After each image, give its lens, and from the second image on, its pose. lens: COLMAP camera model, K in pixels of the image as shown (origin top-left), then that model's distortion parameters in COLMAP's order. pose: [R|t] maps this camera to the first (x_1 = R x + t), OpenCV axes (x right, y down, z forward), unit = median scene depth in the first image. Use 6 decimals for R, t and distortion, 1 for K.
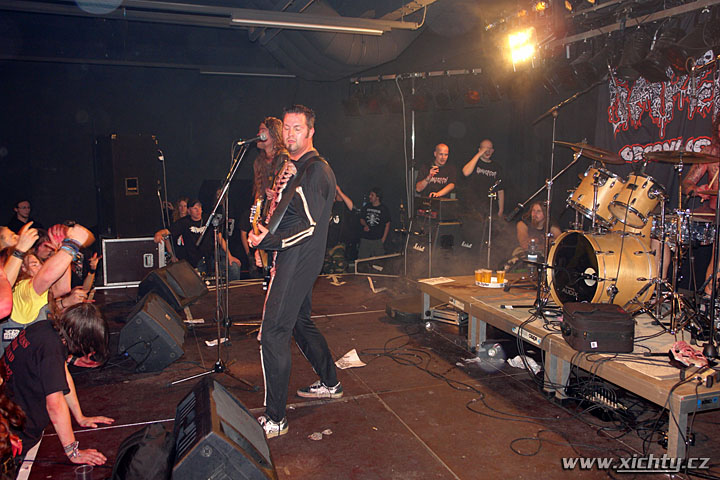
lens RADIAL K [[624.9, 0, 360.0], [0, 624.9, 240.0], [0, 0, 1]] dist [-0.069443, 0.101686]
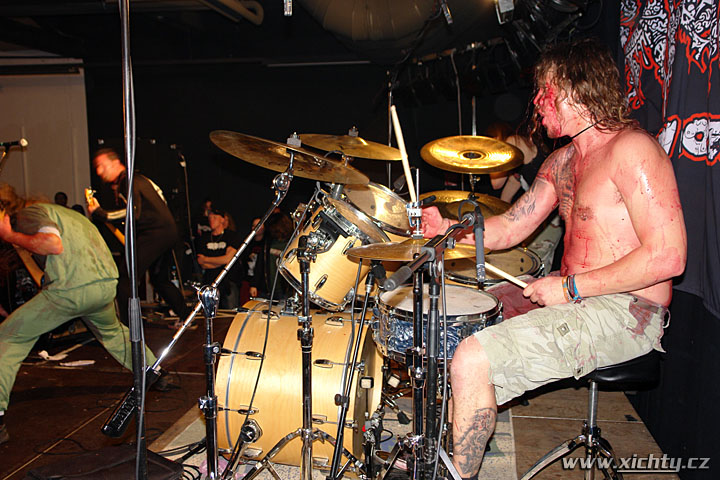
lens RADIAL K [[656.7, 0, 360.0], [0, 656.7, 240.0], [0, 0, 1]] dist [-0.010057, 0.006615]
pose [[0.875703, 0.048590, -0.480399, 0.676263], [-0.052710, 0.998598, 0.004920, -0.073967], [0.479964, 0.021014, 0.877036, 0.535595]]
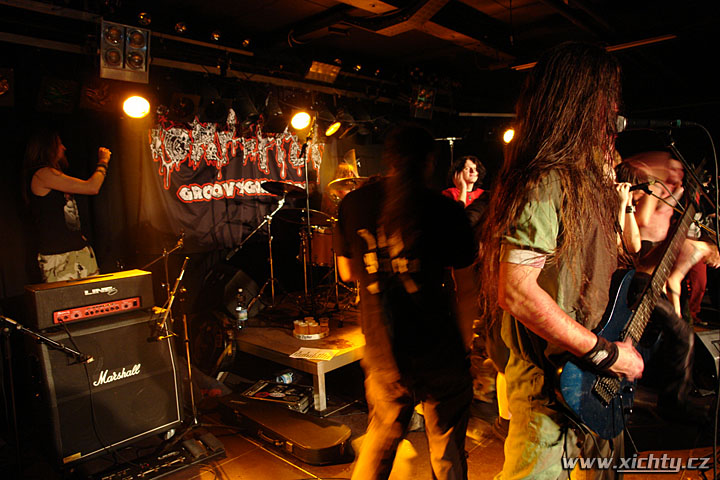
lens RADIAL K [[512.7, 0, 360.0], [0, 512.7, 240.0], [0, 0, 1]] dist [-0.099914, 0.073165]
pose [[-0.475975, -0.070884, 0.876597, -0.571040], [0.146015, 0.976543, 0.158249, -0.212146], [-0.867253, 0.203319, -0.454460, 1.554993]]
